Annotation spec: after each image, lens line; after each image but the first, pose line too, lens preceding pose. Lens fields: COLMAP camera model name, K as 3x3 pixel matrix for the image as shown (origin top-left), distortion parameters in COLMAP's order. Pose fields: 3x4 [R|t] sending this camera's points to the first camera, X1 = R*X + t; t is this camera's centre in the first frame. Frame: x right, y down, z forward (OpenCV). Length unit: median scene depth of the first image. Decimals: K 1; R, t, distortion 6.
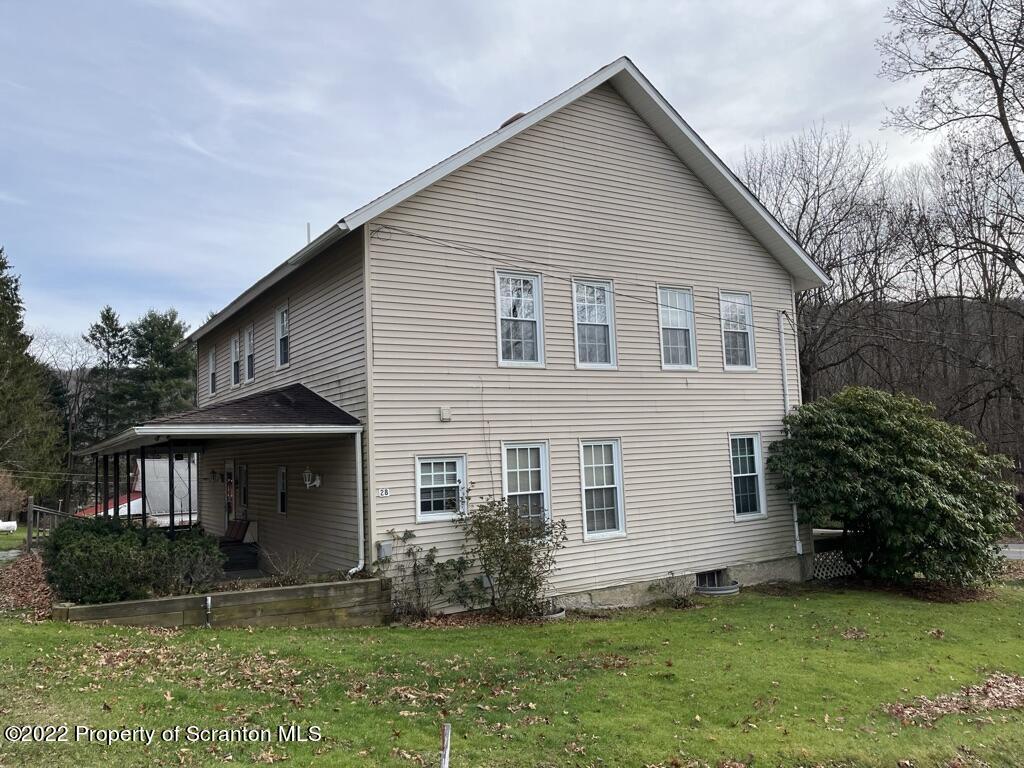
lens RADIAL K [[761.5, 0, 507.0], [0, 761.5, 383.5], [0, 0, 1]] dist [0.040552, -0.008923]
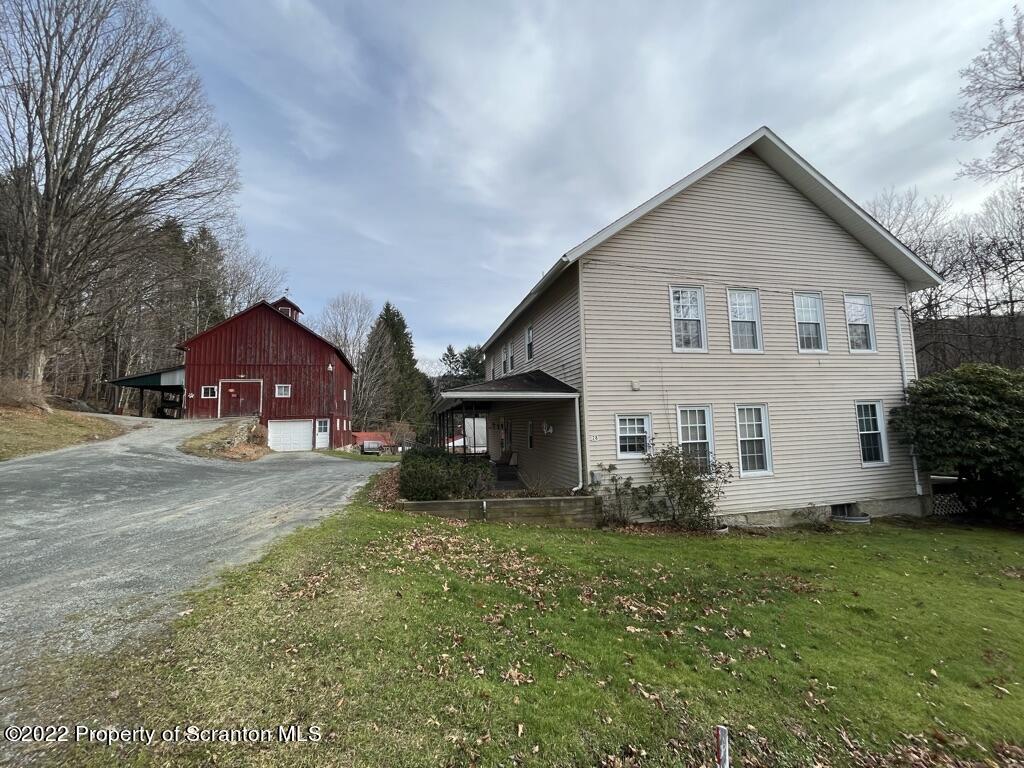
lens RADIAL K [[417.6, 0, 509.5], [0, 417.6, 385.7], [0, 0, 1]] dist [-0.002882, 0.000151]
pose [[0.943180, -0.013535, -0.332008, -0.041710], [0.018597, 0.999754, 0.012072, 0.025107], [0.331763, -0.017560, 0.943199, 0.161216]]
